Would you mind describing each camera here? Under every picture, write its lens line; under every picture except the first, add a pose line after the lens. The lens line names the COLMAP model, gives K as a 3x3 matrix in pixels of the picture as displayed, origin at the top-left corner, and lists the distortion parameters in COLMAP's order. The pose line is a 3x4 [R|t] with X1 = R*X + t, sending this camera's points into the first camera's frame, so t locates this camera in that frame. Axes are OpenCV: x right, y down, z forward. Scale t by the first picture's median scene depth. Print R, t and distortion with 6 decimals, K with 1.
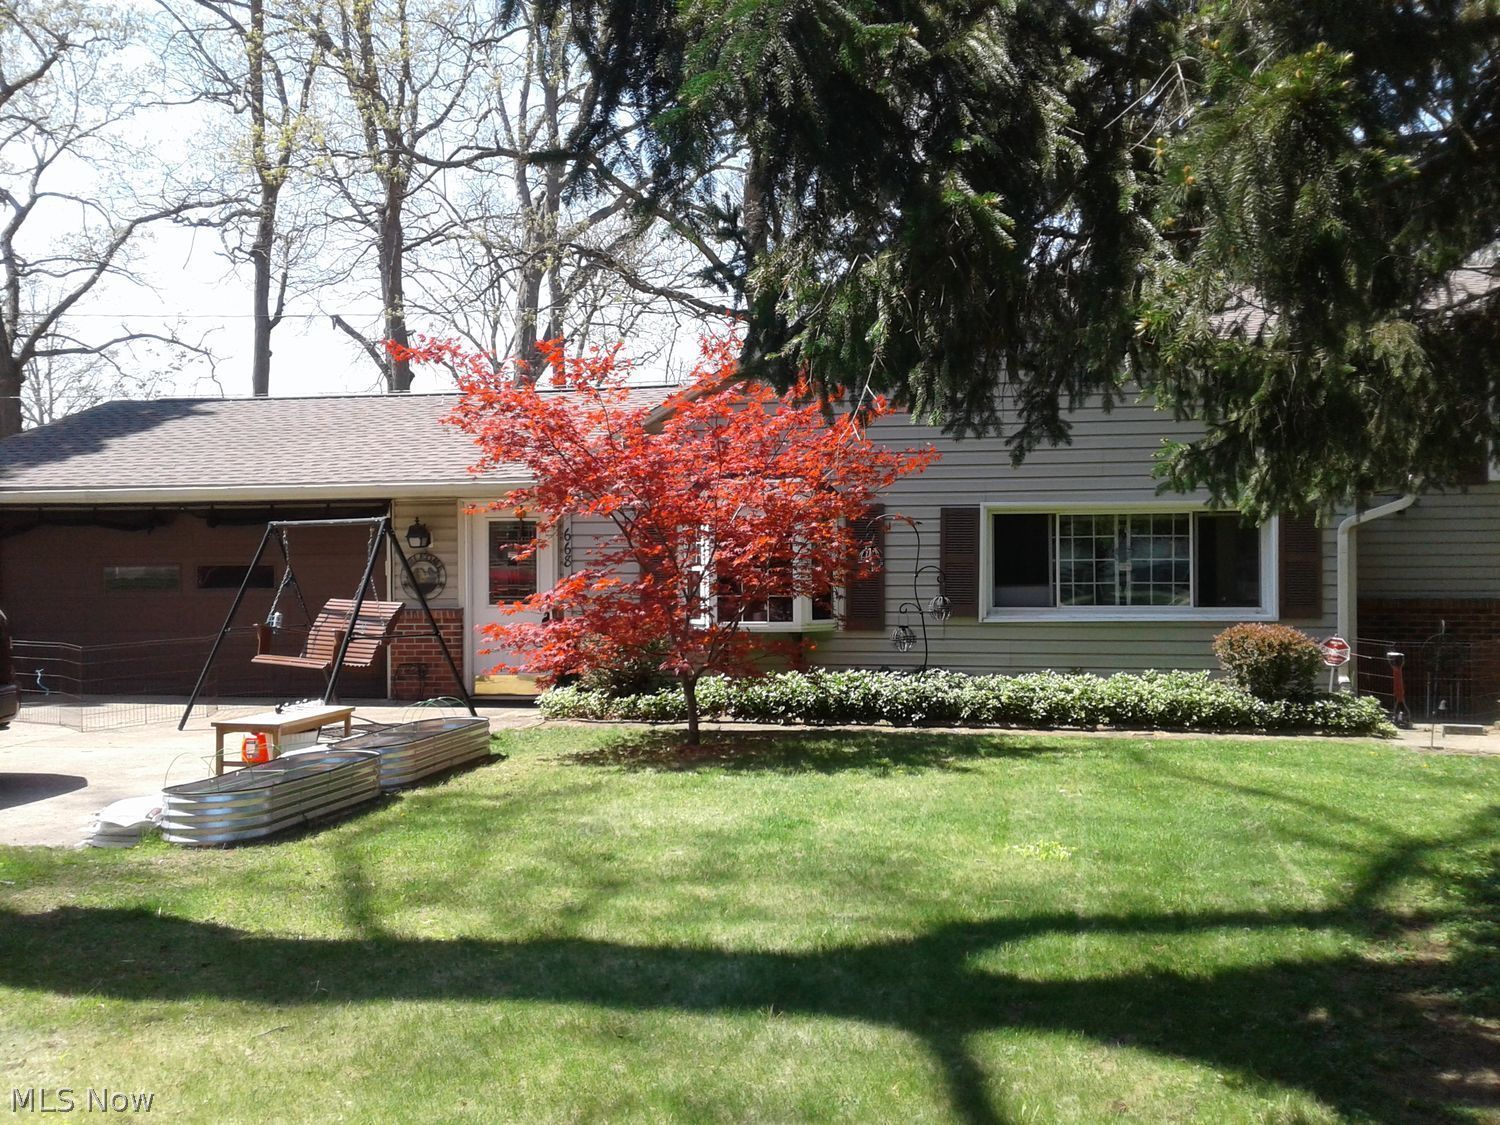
lens RADIAL K [[1370.0, 0, 750.0], [0, 1370.0, 562.5], [0, 0, 1]] dist [0.062713, -0.152456]
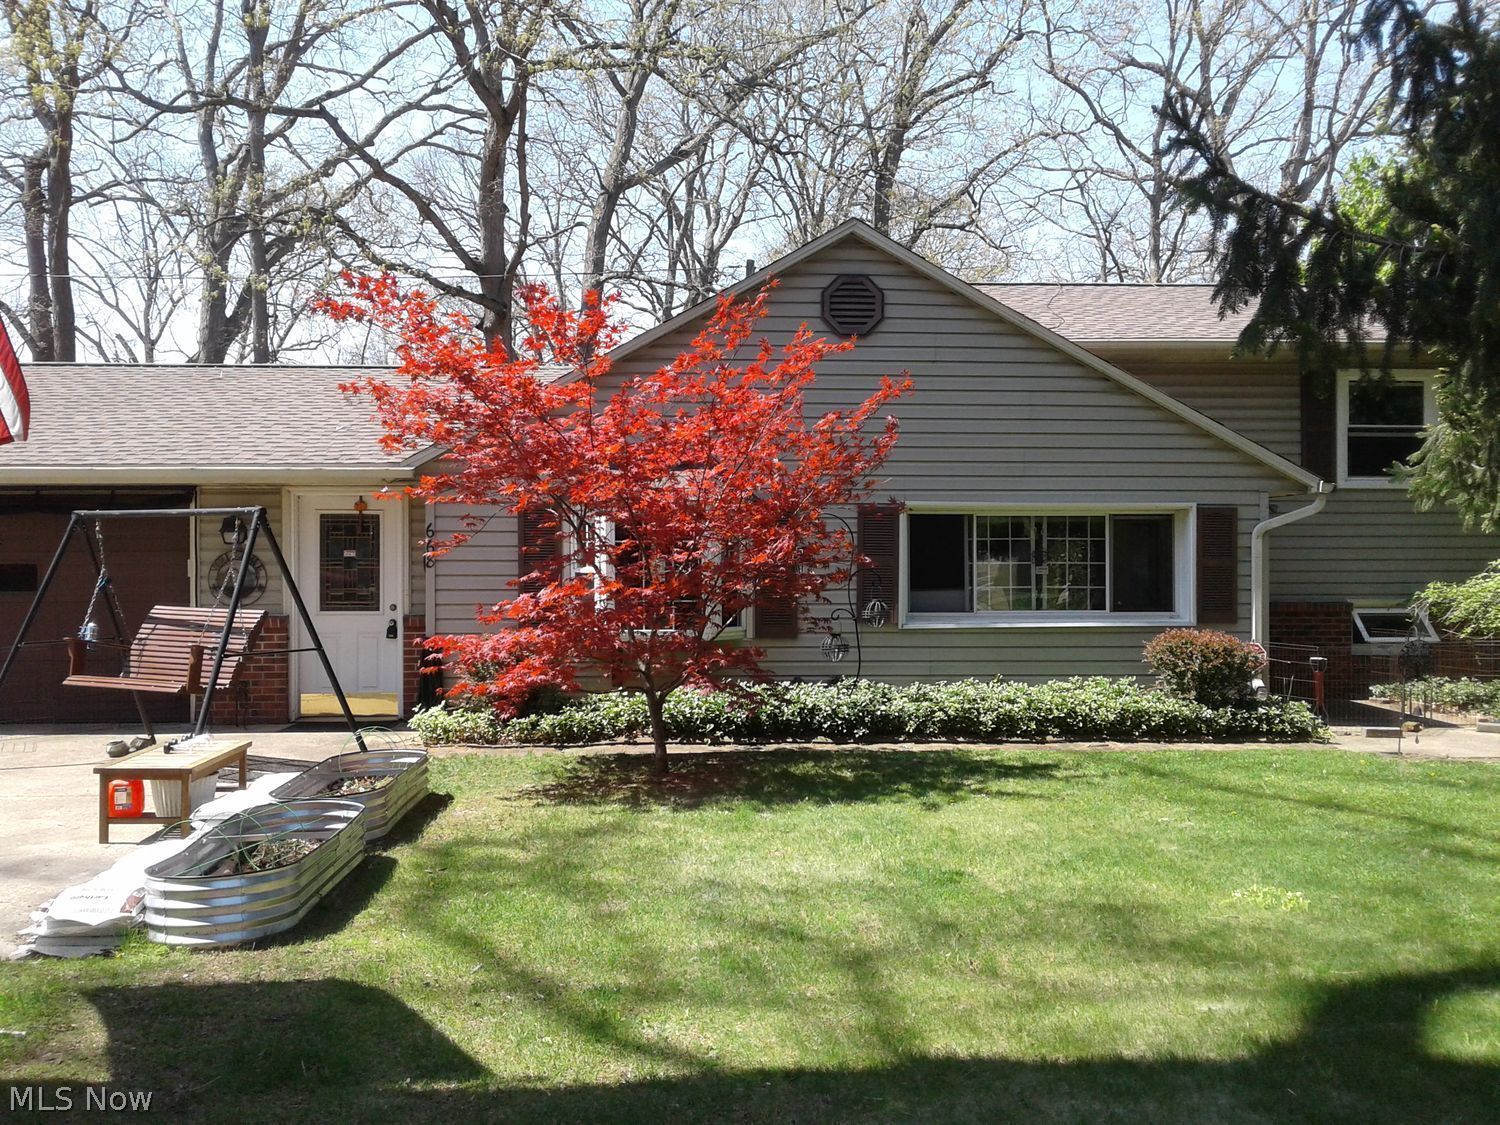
lens RADIAL K [[1370.0, 0, 750.0], [0, 1370.0, 562.5], [0, 0, 1]] dist [0.062713, -0.152456]
pose [[0.969267, 0.005170, 0.245958, -0.171324], [-0.005328, 0.999986, -0.000023, -0.001321], [-0.245955, -0.001288, 0.969280, 0.120678]]
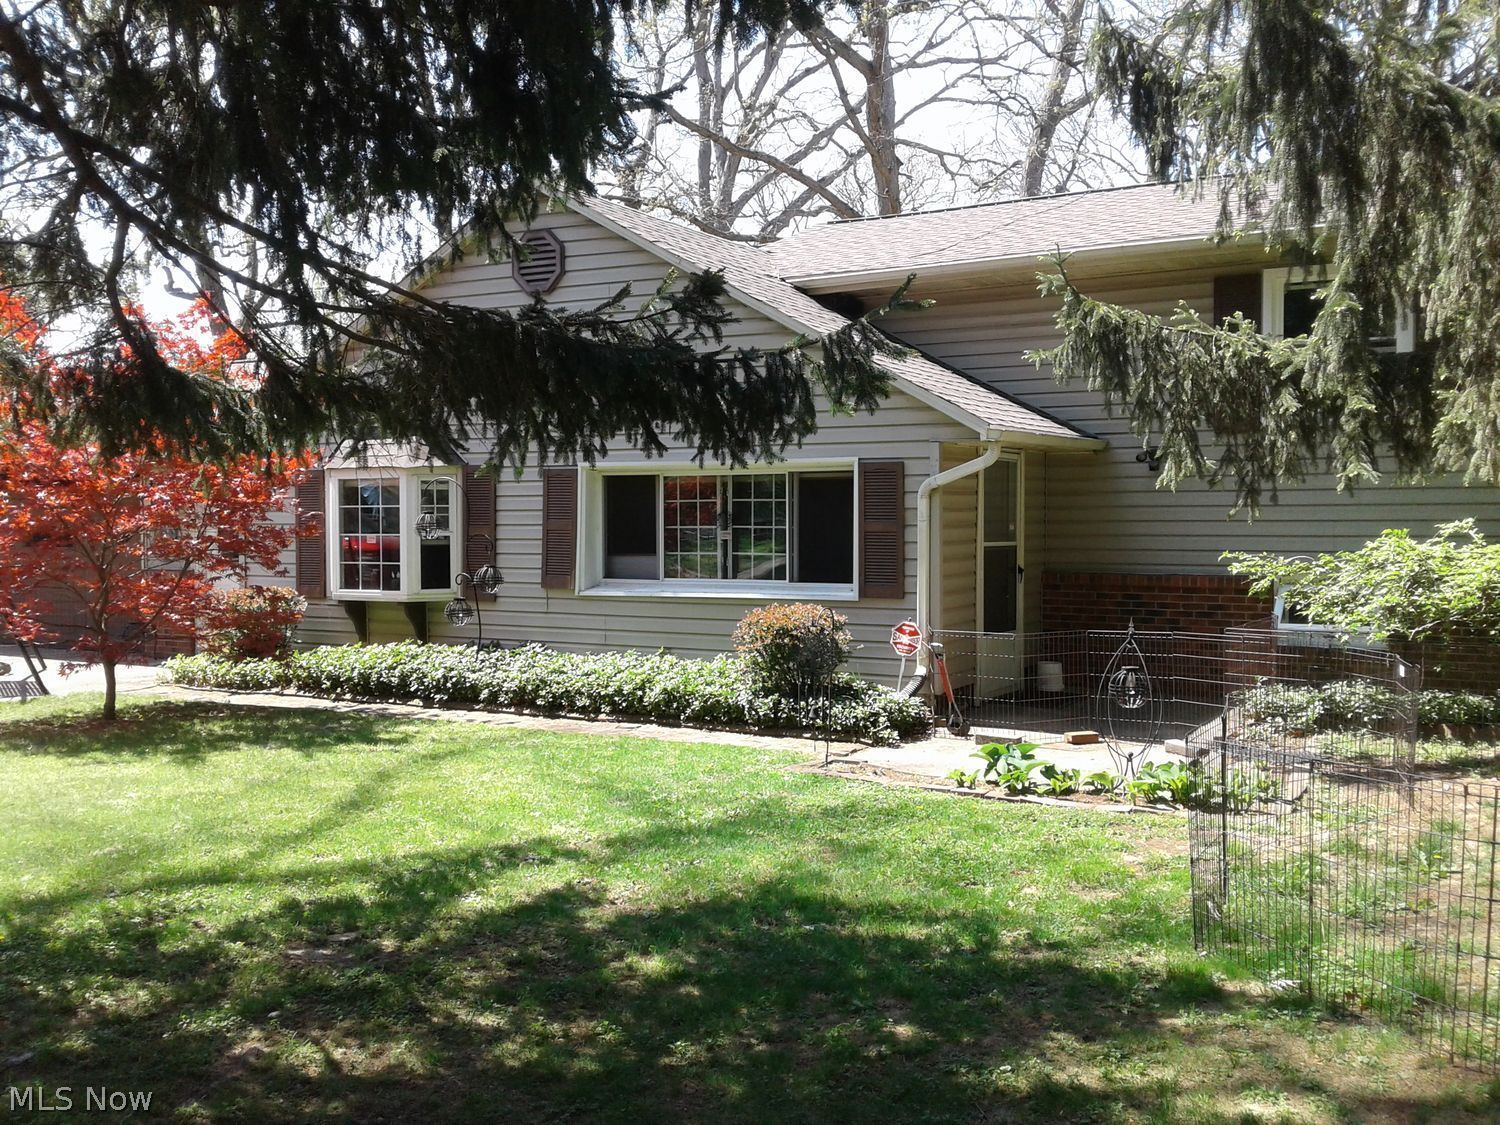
lens RADIAL K [[1405.1, 0, 750.0], [0, 1405.1, 562.5], [0, 0, 1]] dist [-0.001625, -0.002104]
pose [[0.962027, 0.012592, -0.272662, 0.557861], [-0.003823, 0.999459, 0.032668, -0.009123], [0.272926, -0.030386, 0.961555, 0.150026]]
